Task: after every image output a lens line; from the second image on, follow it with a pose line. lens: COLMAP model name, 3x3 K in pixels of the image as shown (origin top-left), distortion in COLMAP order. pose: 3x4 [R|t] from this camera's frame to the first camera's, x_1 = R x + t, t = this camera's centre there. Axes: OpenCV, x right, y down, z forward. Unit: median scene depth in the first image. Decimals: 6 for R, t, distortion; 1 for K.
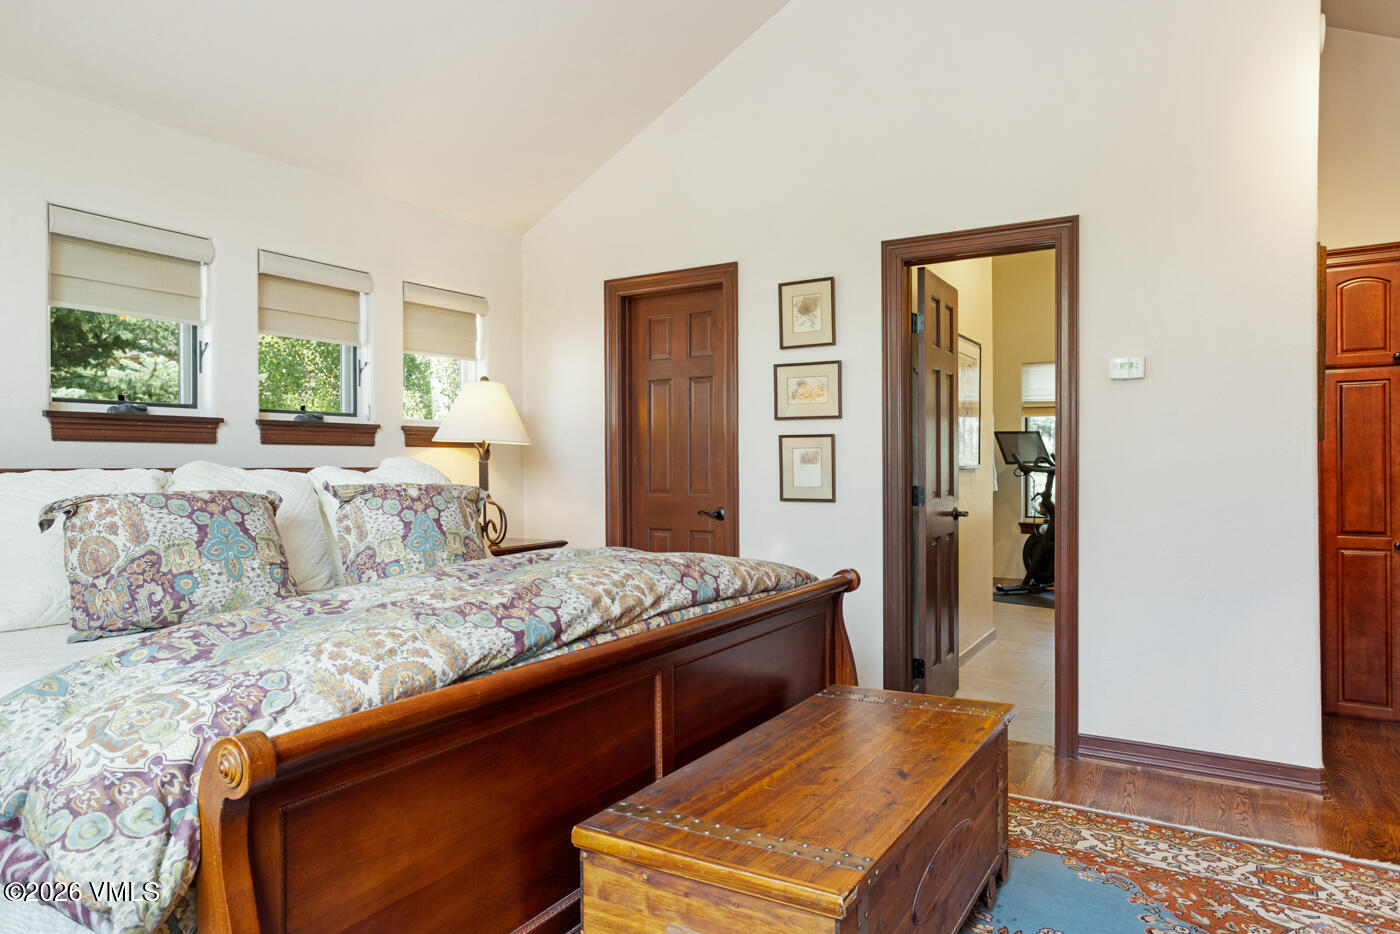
lens RADIAL K [[862.3, 0, 693.9], [0, 862.3, 470.0], [0, 0, 1]] dist [-0.010686, 0.016027]
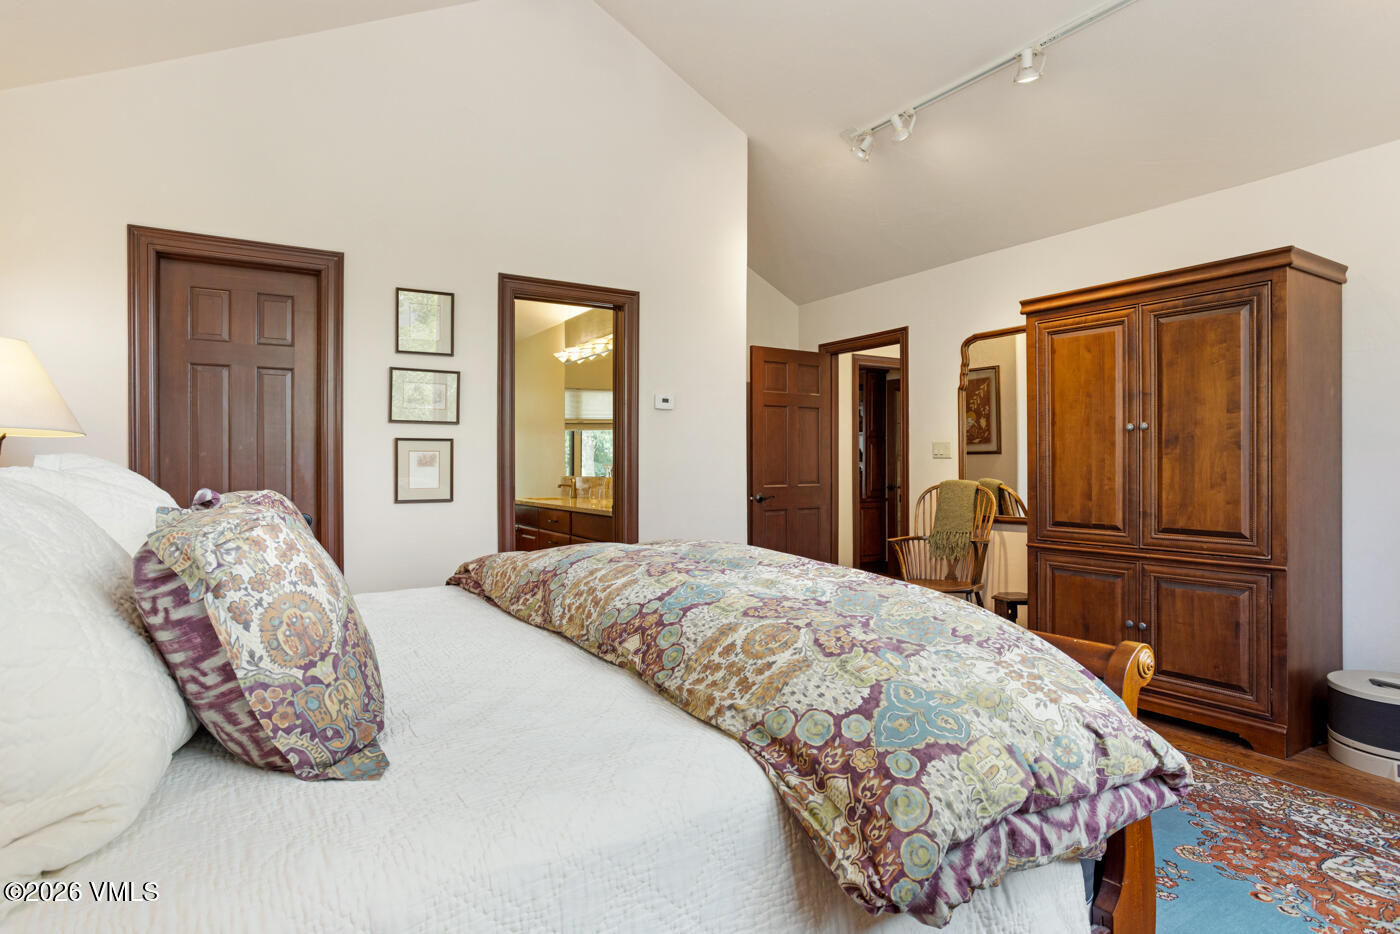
lens RADIAL K [[767.2, 0, 696.2], [0, 767.2, 467.4], [0, 0, 1]] dist [-0.038154, 0.024521]
pose [[0.435039, -0.001660, 0.900410, -0.657863], [0.011959, 0.999921, -0.003935, 0.001956], [-0.900332, 0.012479, 0.435025, 0.362739]]
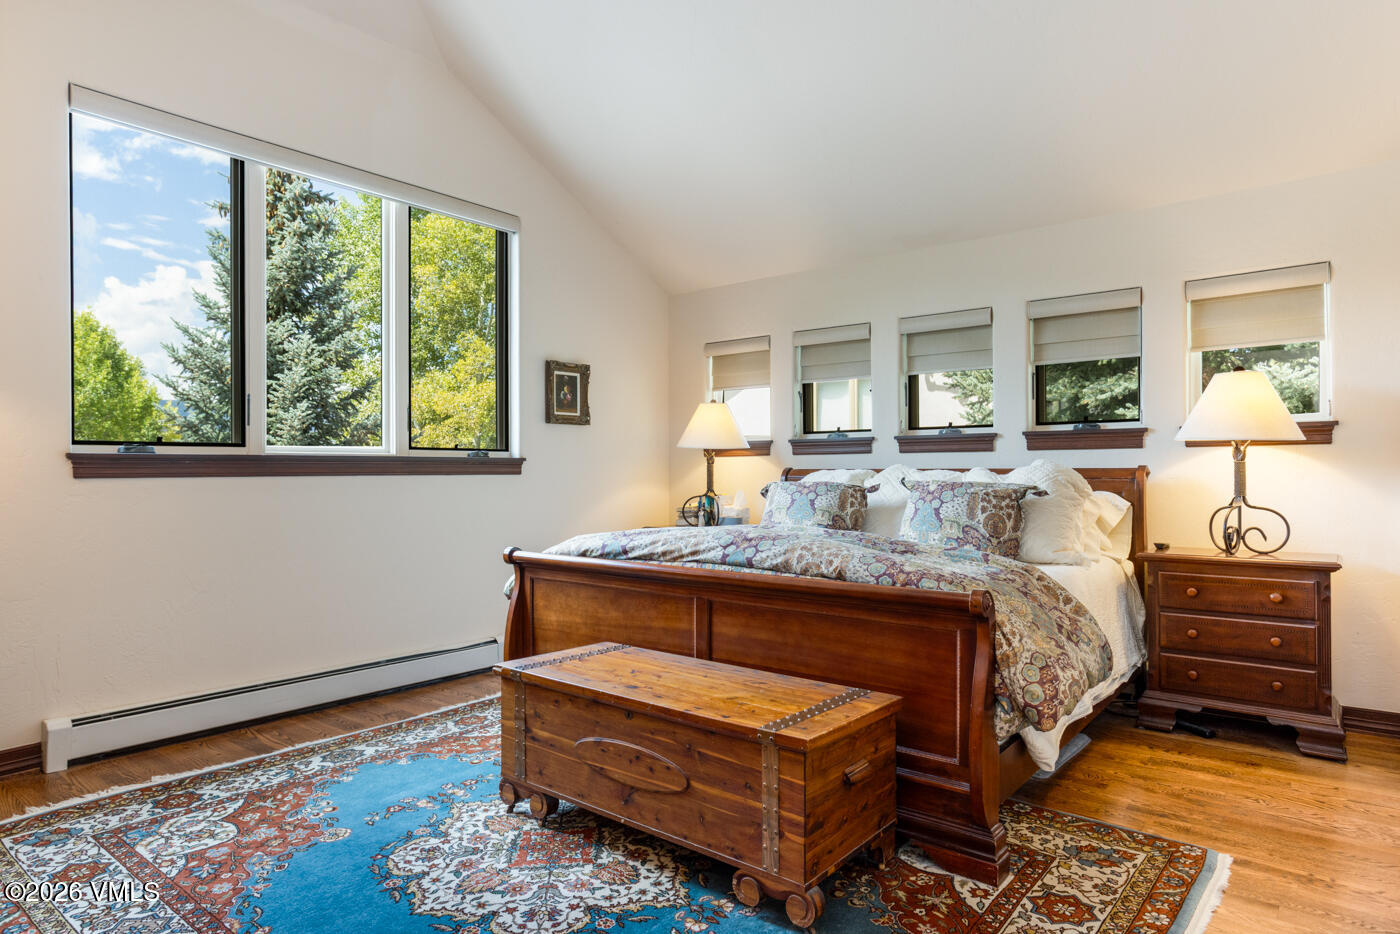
lens RADIAL K [[851.6, 0, 701.0], [0, 851.6, 465.3], [0, 0, 1]] dist [-0.004405, 0.005280]
pose [[-0.127628, -0.001881, -0.991820, 0.895211], [-0.001215, 0.999998, -0.001740, -0.004780], [0.991821, 0.000983, -0.127630, 0.710413]]
